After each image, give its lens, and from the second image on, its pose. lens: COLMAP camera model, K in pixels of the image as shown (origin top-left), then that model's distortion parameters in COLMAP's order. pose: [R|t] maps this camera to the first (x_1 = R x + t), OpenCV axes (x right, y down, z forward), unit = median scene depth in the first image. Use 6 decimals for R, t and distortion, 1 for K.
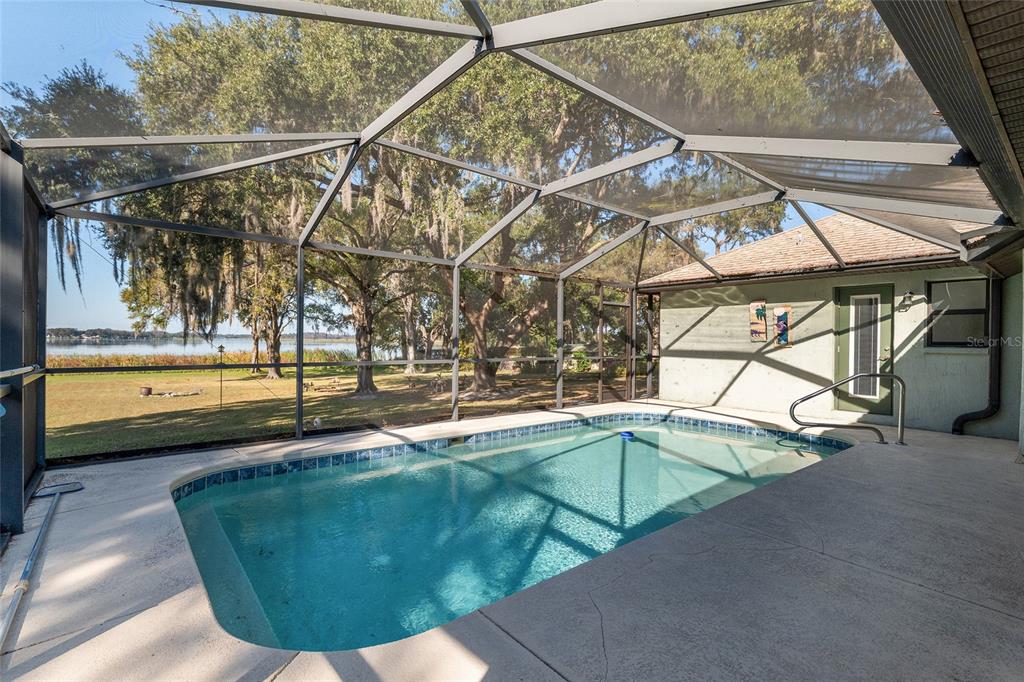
lens RADIAL K [[473.3, 0, 512.0], [0, 473.3, 341.0], [0, 0, 1]] dist [0.000135, 0.000009]
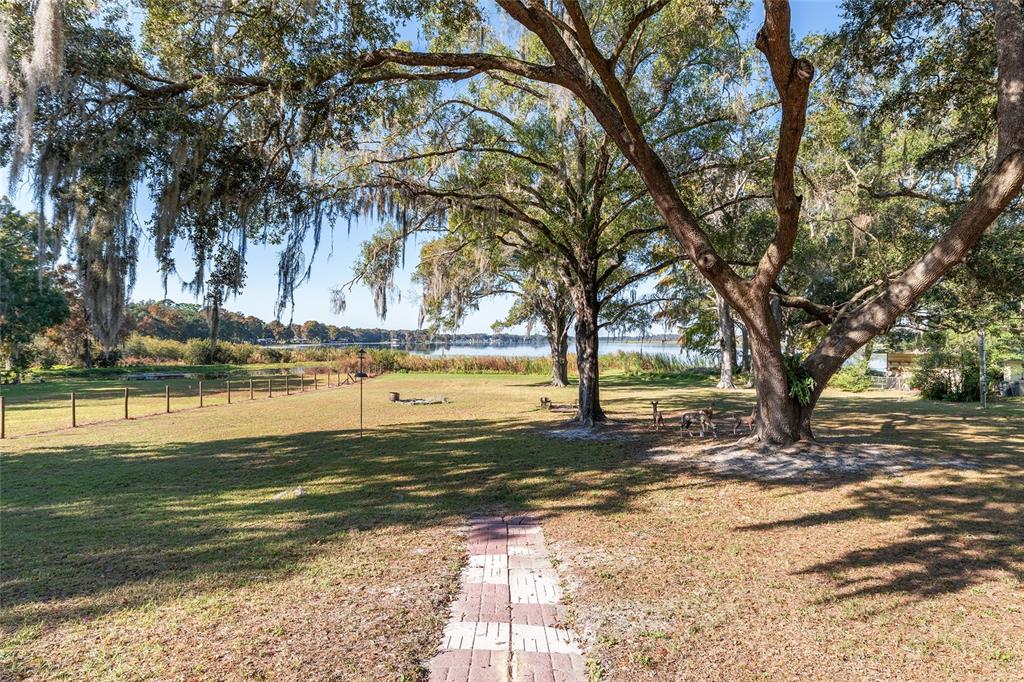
lens RADIAL K [[500.5, 0, 512.0], [0, 500.5, 341.0], [0, 0, 1]] dist [-0.003813, -0.000627]
pose [[0.768124, -0.003256, -0.640293, 0.033965], [0.000178, 0.999988, -0.004871, -0.000474], [0.640301, 0.003627, 0.768116, 0.274088]]
